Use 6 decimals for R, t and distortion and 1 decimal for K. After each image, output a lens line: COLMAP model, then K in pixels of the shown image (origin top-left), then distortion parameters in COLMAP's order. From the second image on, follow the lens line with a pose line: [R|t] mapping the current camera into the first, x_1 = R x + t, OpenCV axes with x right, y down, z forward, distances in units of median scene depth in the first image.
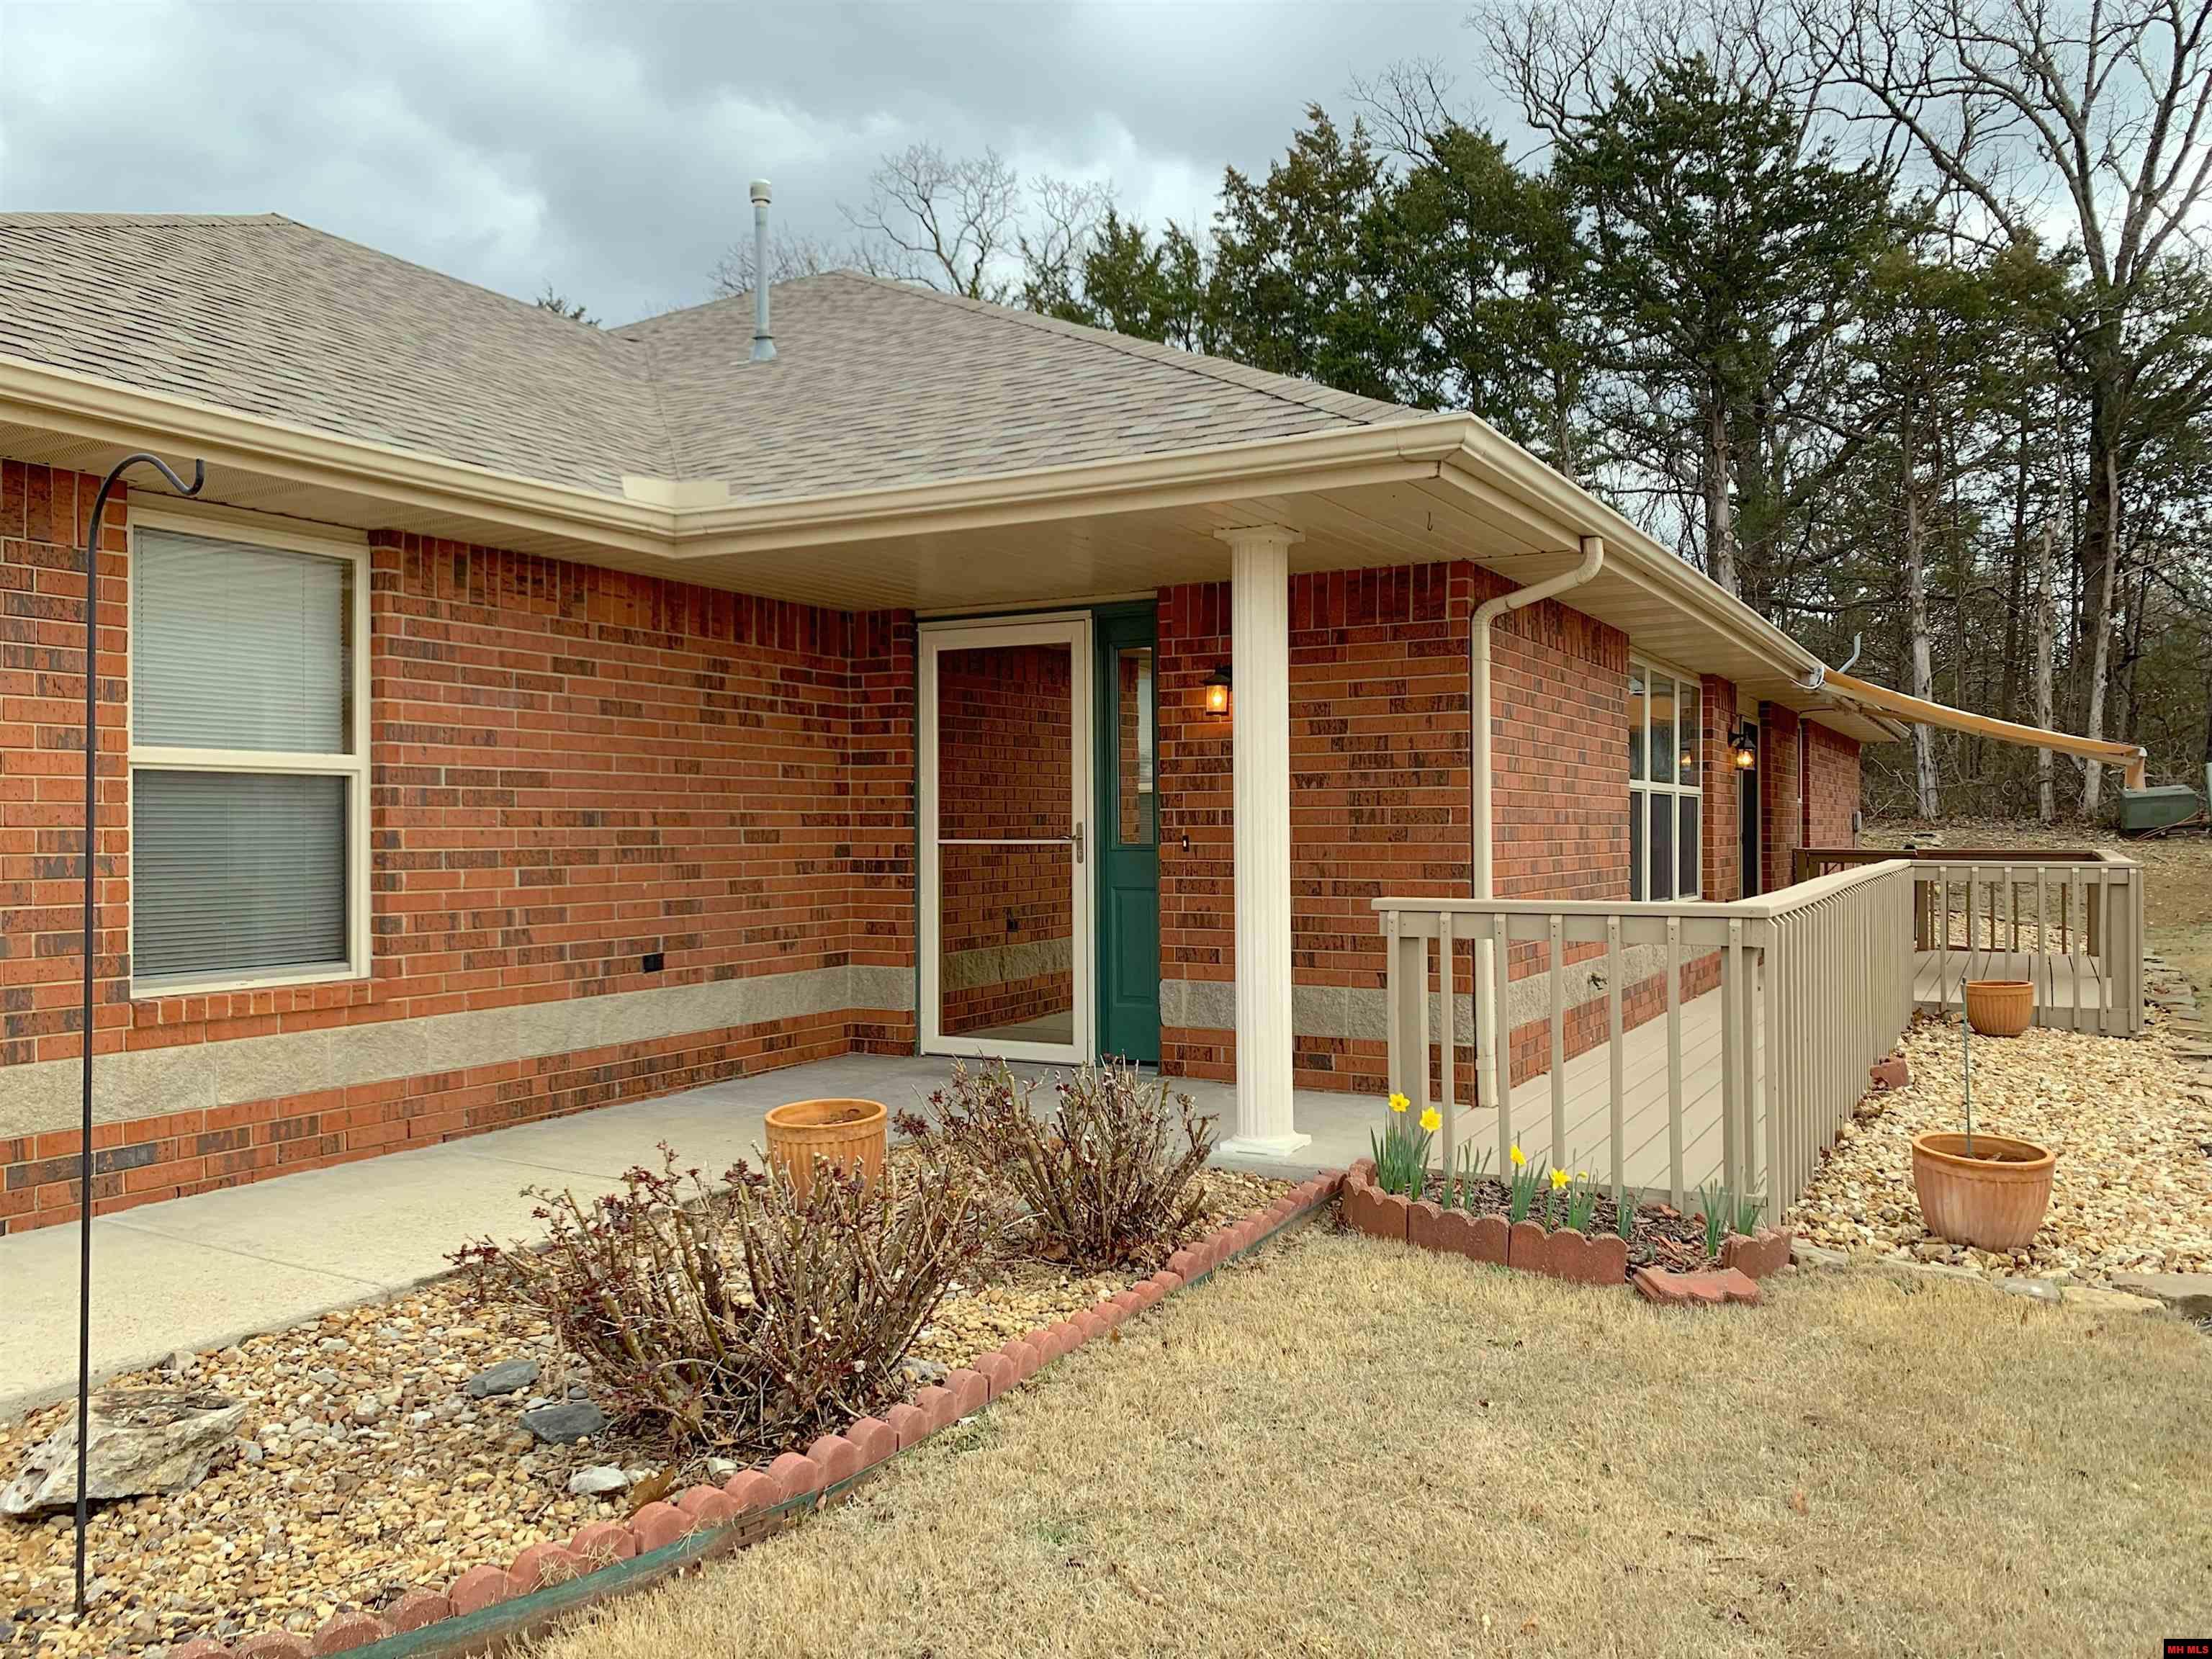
lens RADIAL K [[1680.7, 0, 1106.1], [0, 1680.7, 819.0], [0, 0, 1]] dist [0.029914, -0.015013]
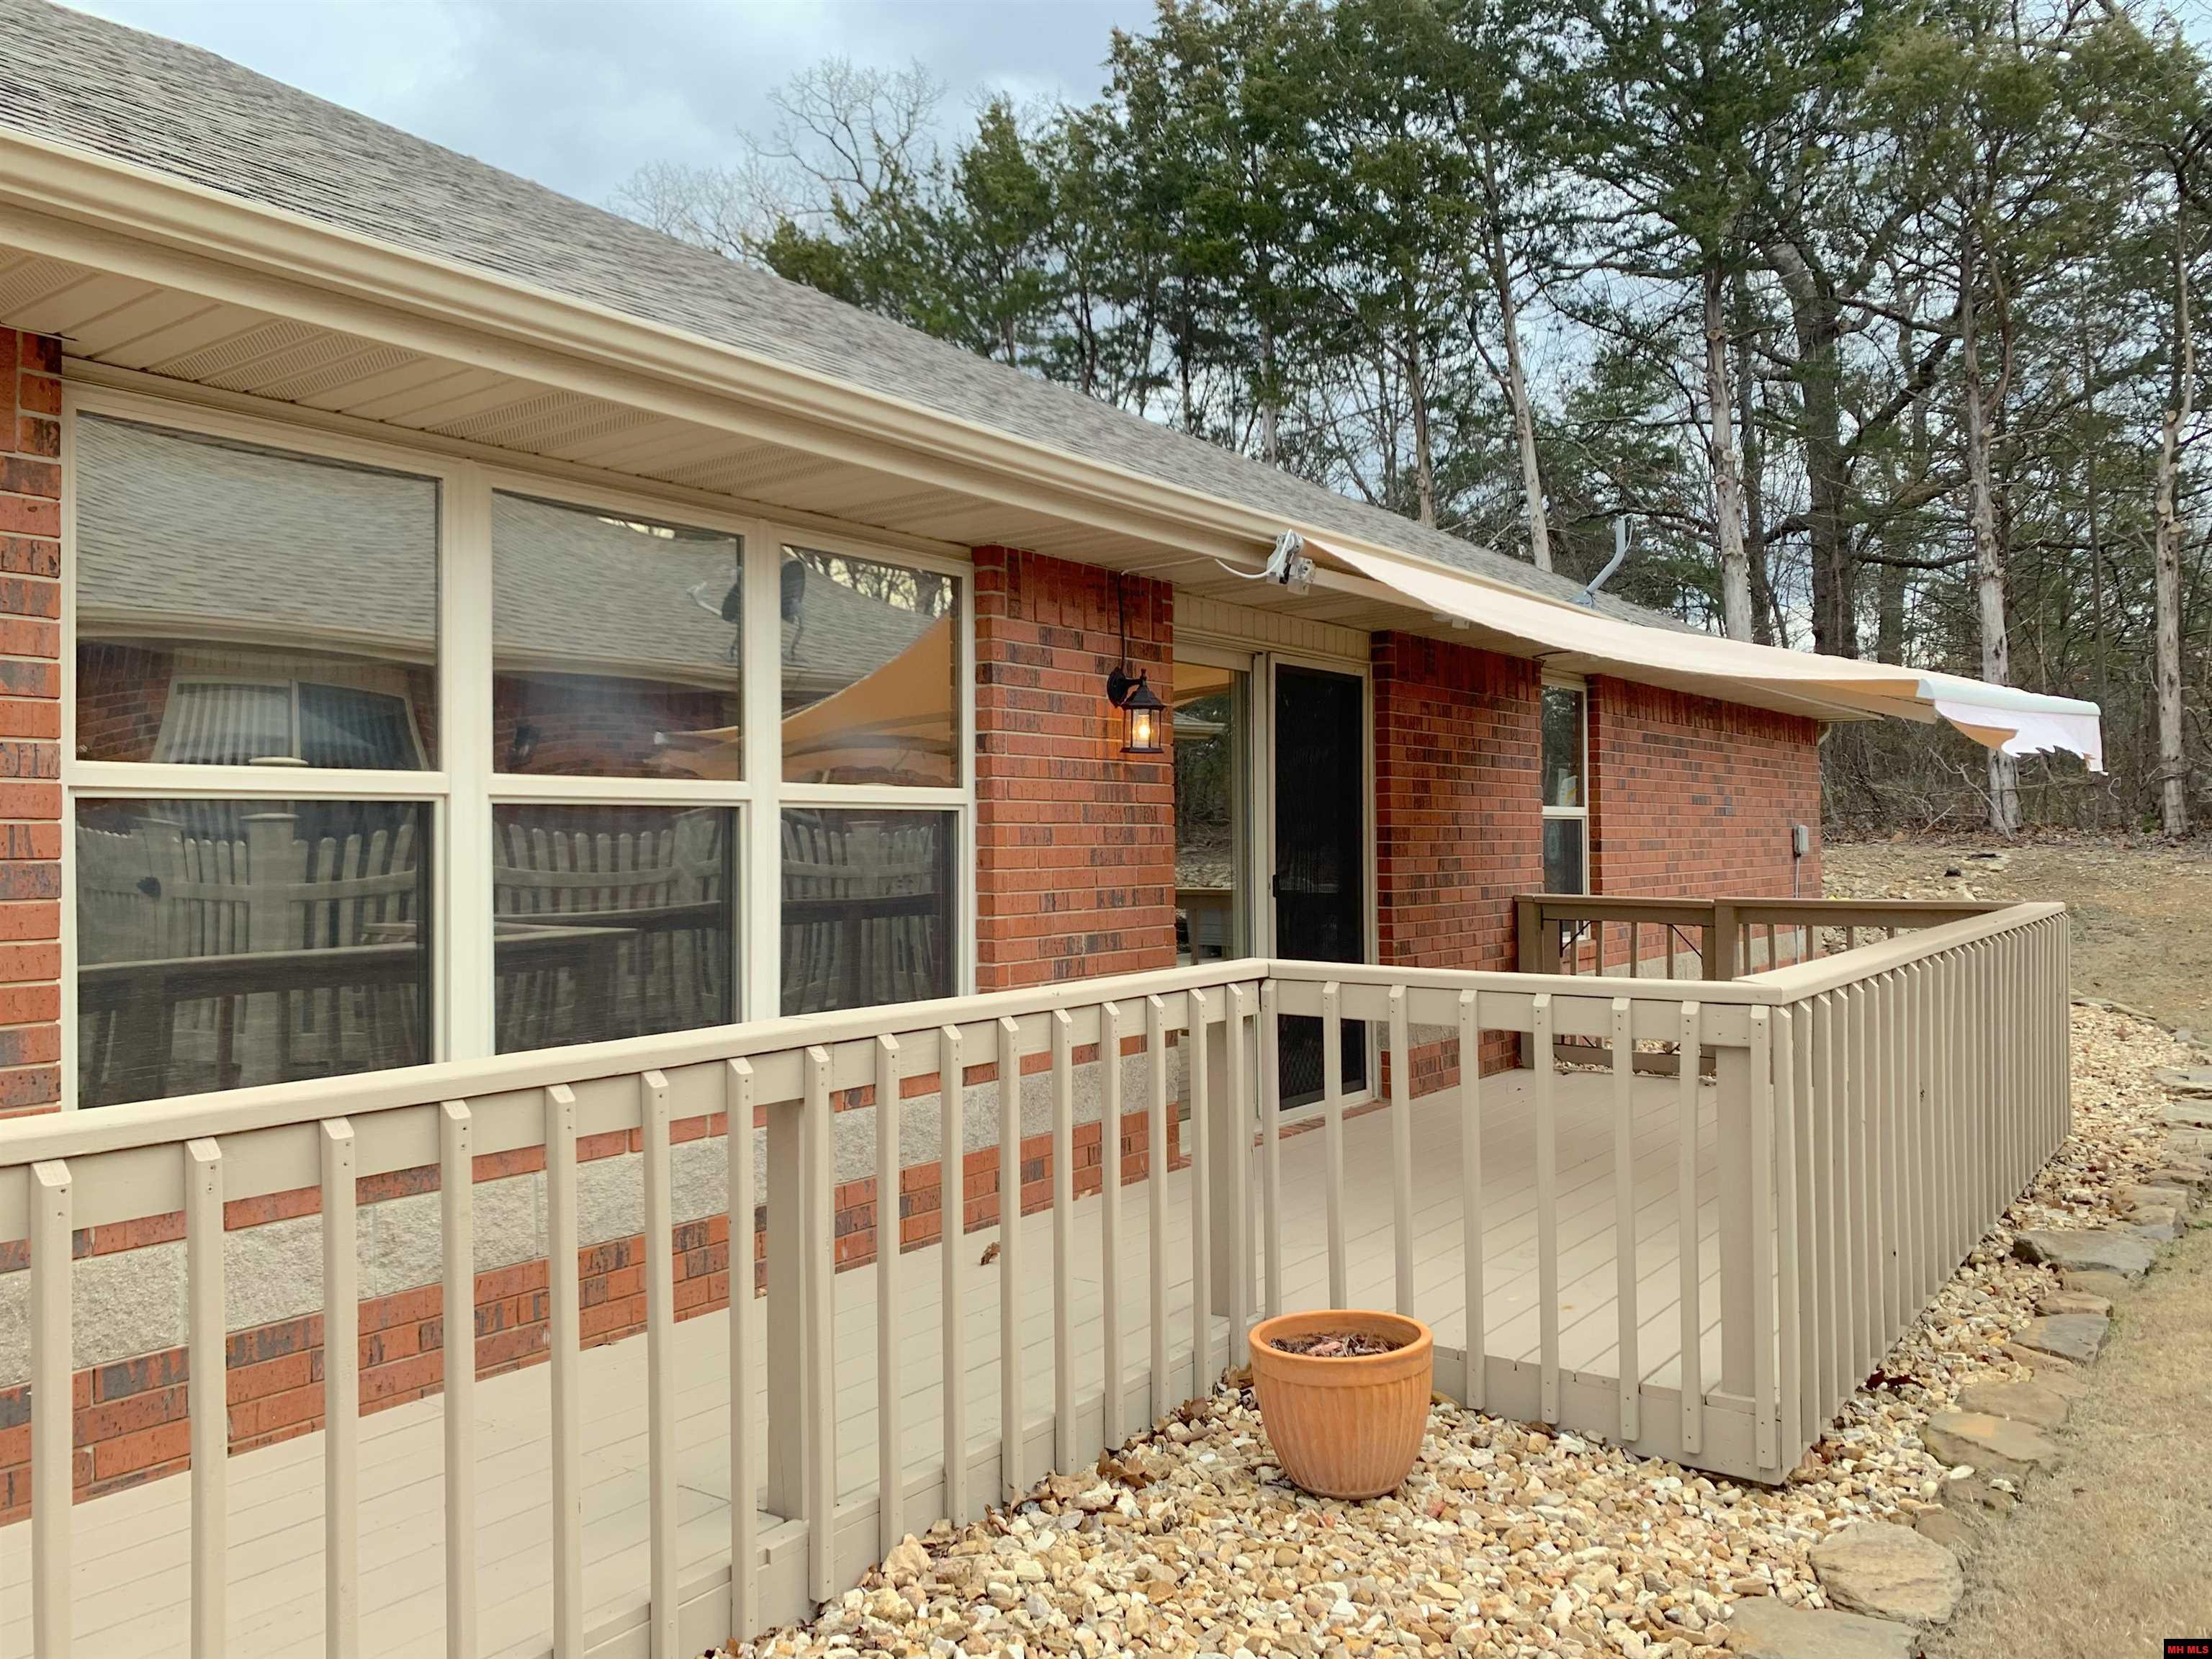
lens RADIAL K [[1680.7, 0, 1119.5], [0, 1680.7, 836.0], [0, 0, 1]] dist [0.029914, -0.015013]
pose [[0.993481, -0.009881, -0.113572, 0.753194], [0.009979, 0.999950, 0.000290, -0.010844], [0.113564, -0.001421, 0.993530, 0.933292]]
